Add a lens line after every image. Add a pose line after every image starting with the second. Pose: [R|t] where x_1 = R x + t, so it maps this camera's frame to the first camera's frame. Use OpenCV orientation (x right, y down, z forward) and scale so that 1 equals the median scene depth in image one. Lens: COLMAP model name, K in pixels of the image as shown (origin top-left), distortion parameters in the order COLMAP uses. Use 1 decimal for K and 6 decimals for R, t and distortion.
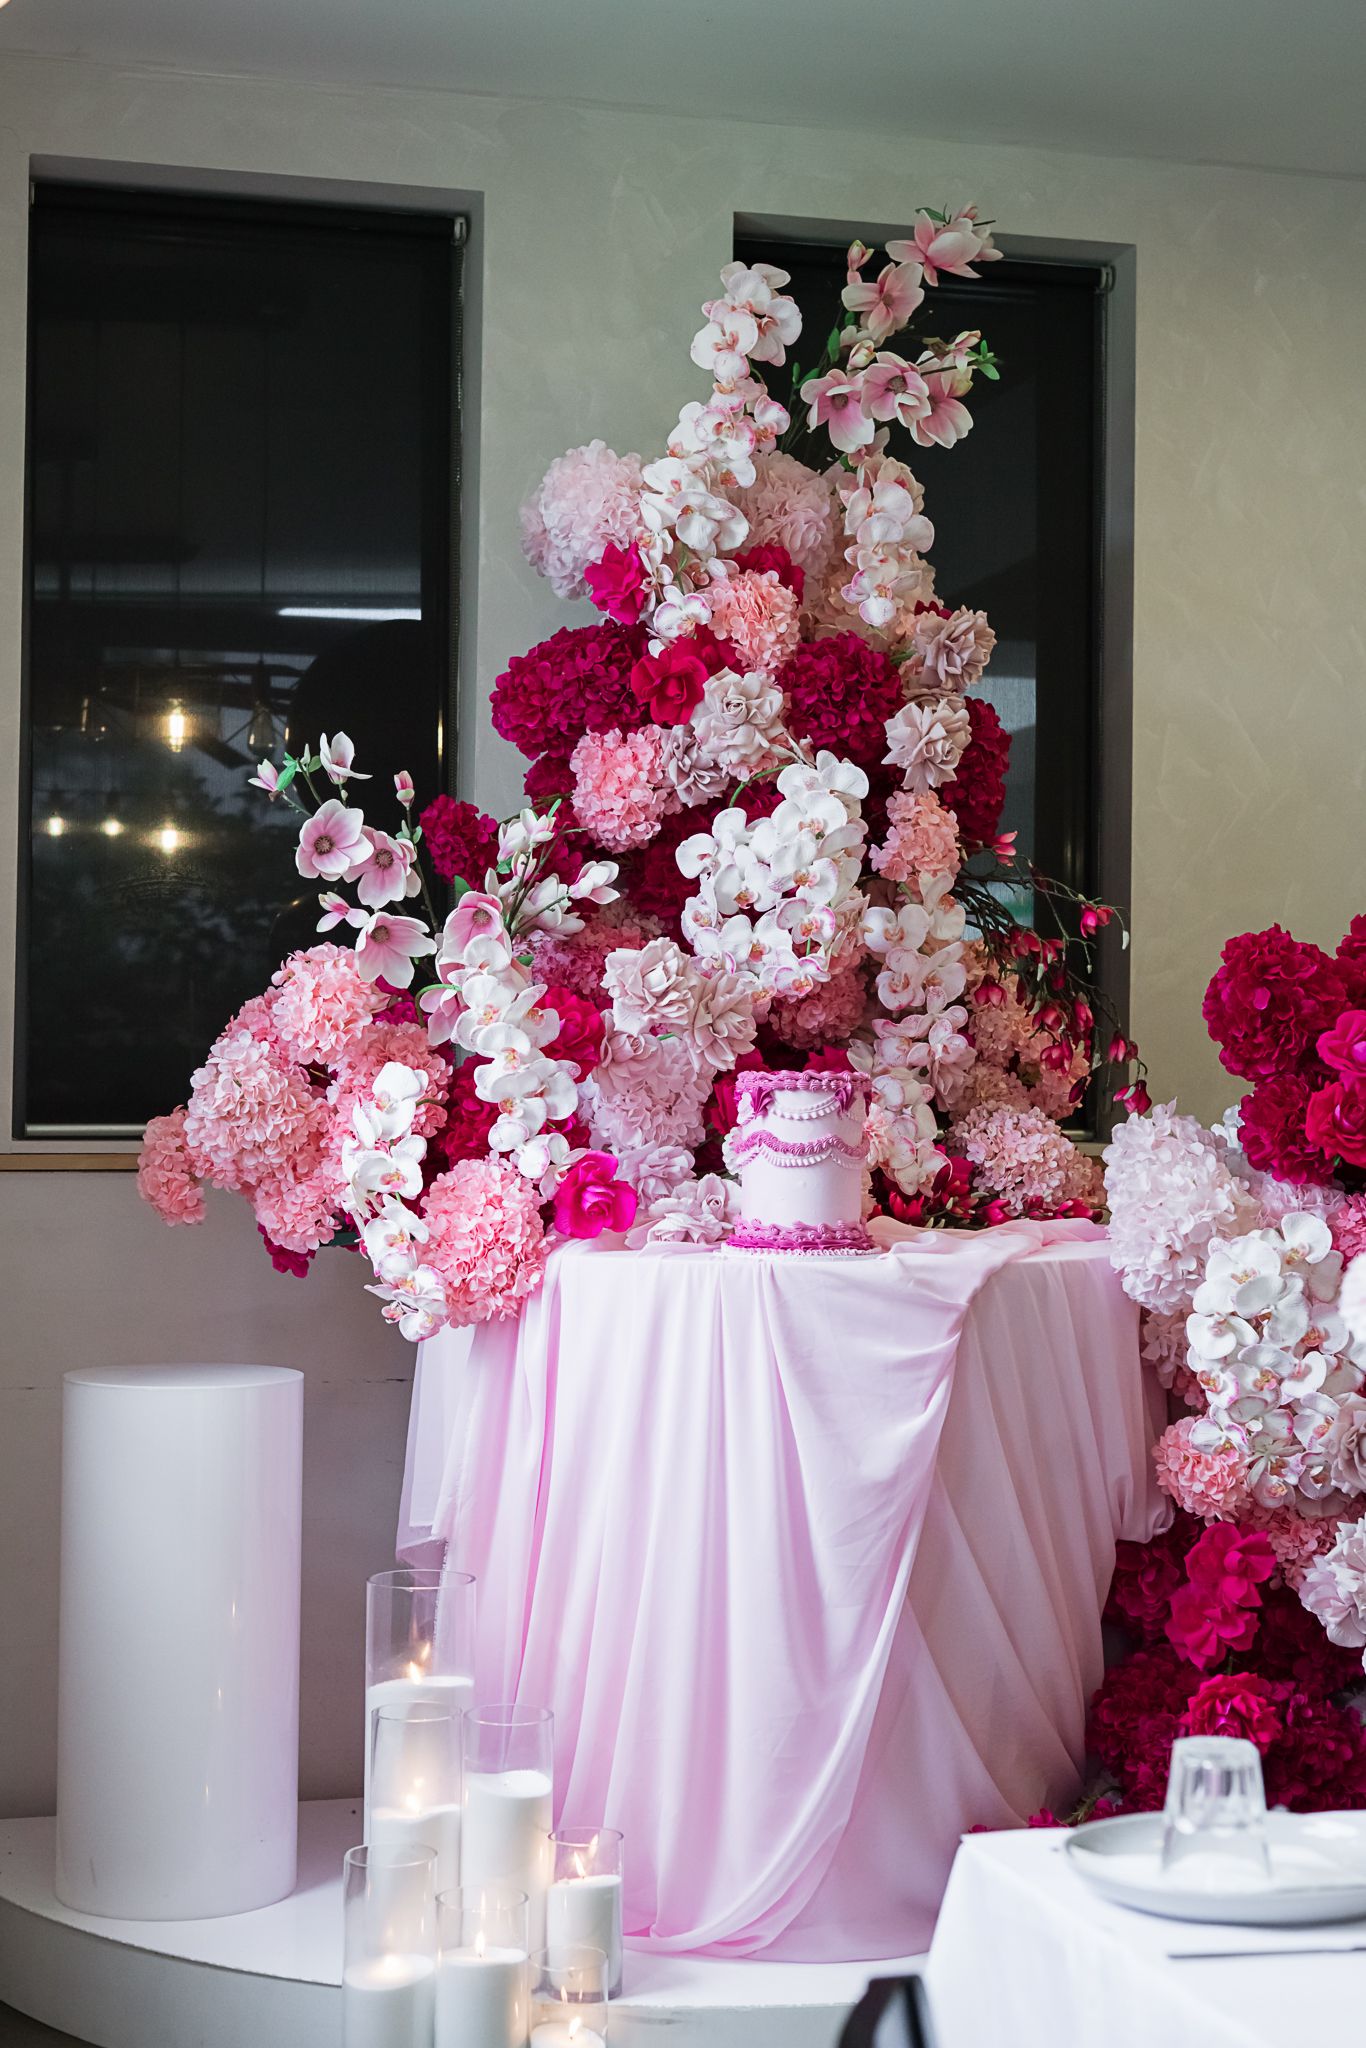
lens RADIAL K [[2918.6, 0, 677.2], [0, 2918.6, 1025.3], [0, 0, 1]] dist [-0.000765, 0.000000]
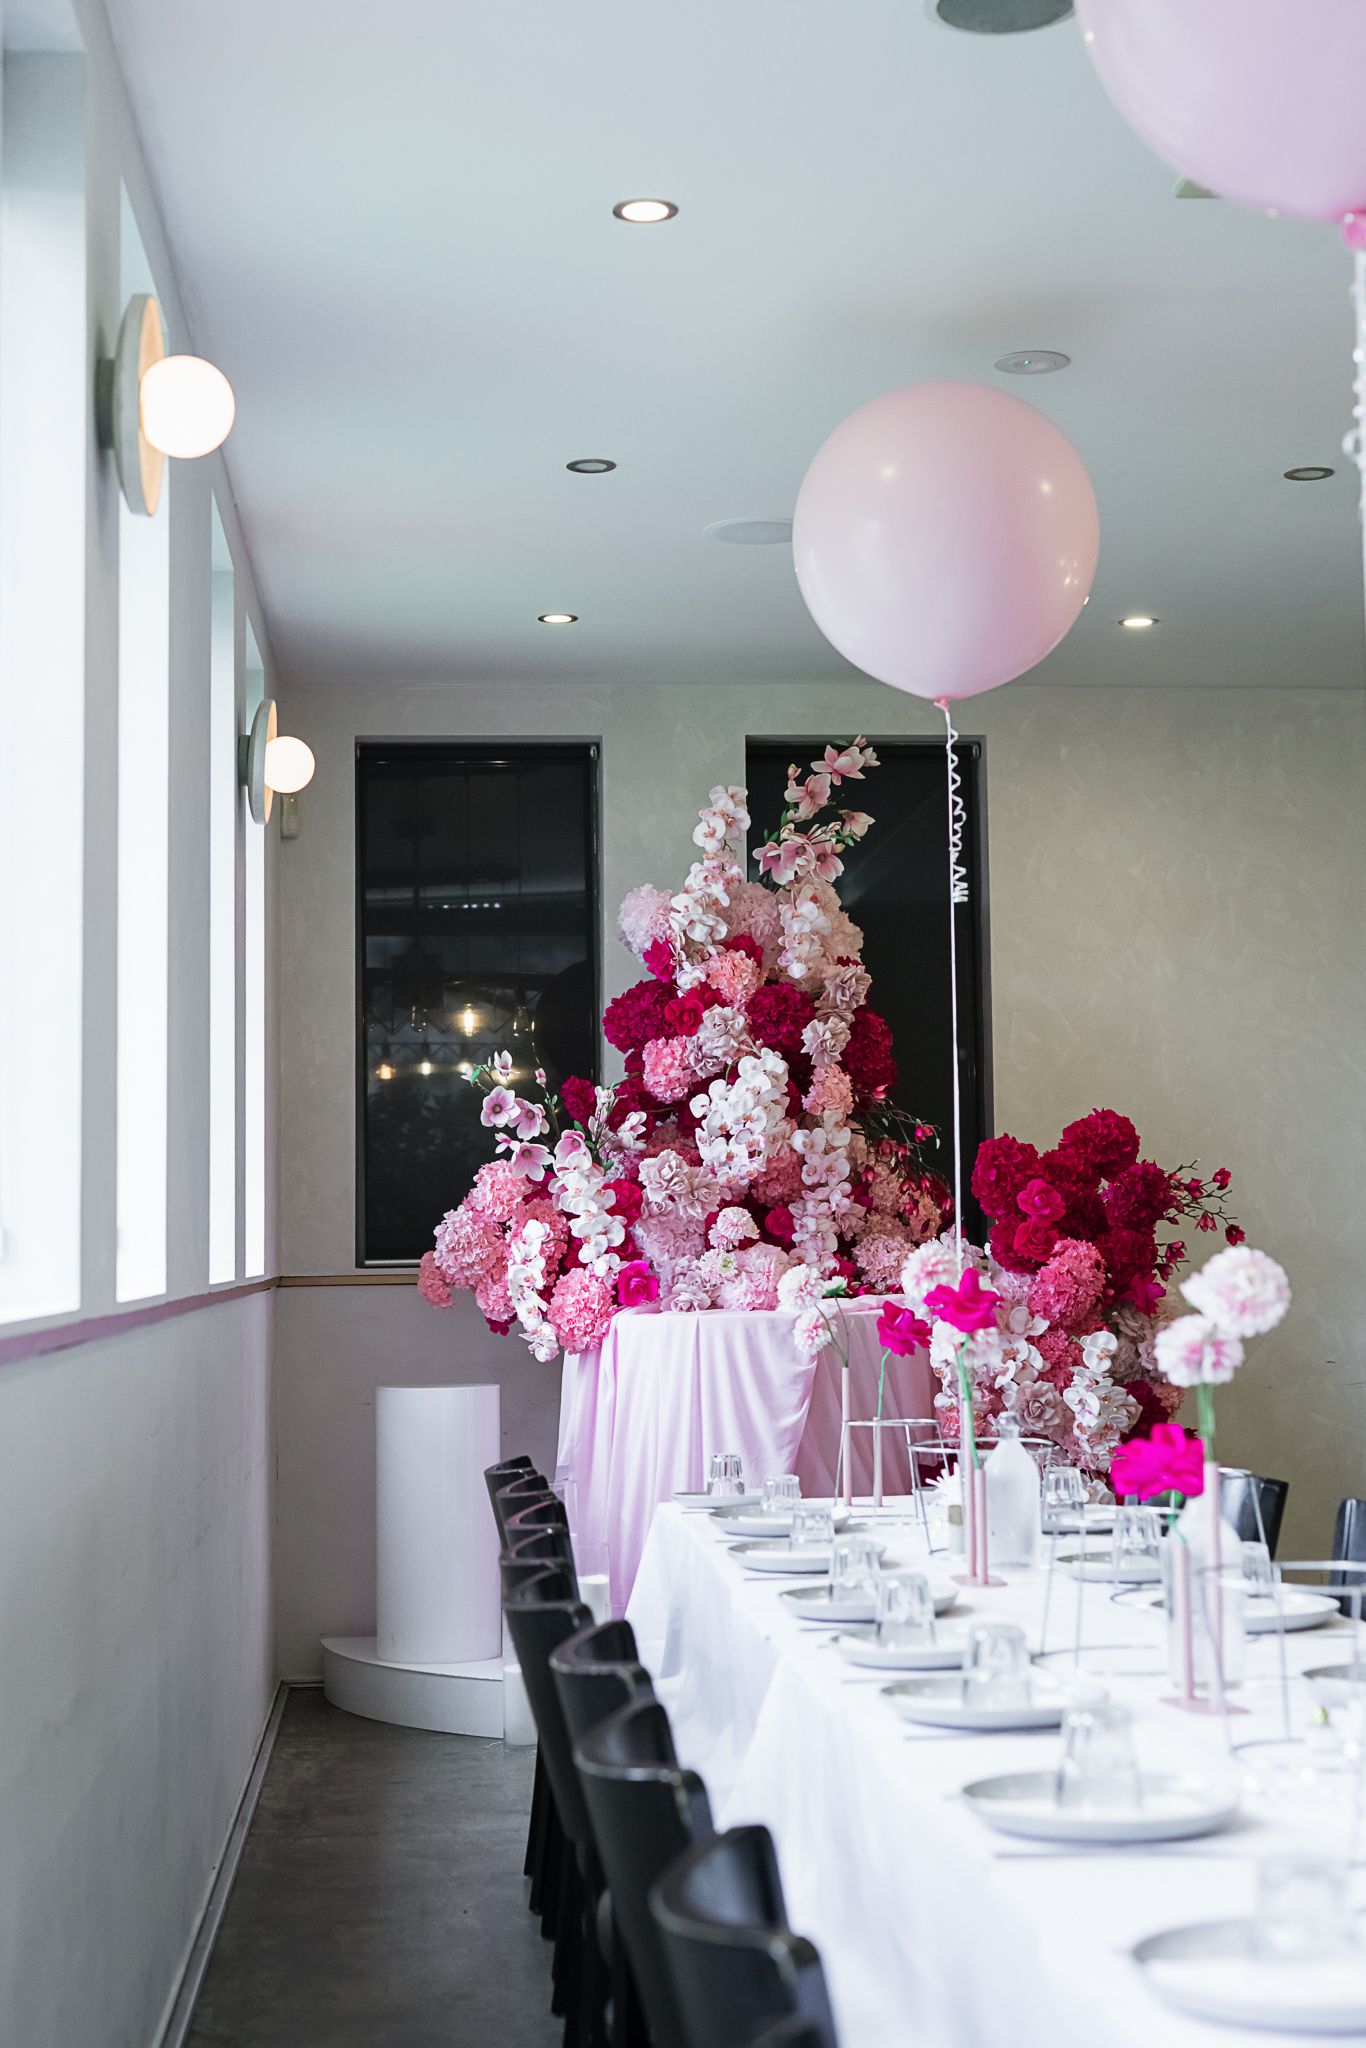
lens RADIAL K [[2918.6, 0, 685.2], [0, 2918.6, 1023.7], [0, 0, 1]] dist [-0.000765, 0.000000]
pose [[0.987671, -0.035157, -0.152548, 0.282380], [0.025959, 0.997746, -0.061878, 0.005096], [0.154380, 0.057155, 0.986357, -0.847272]]
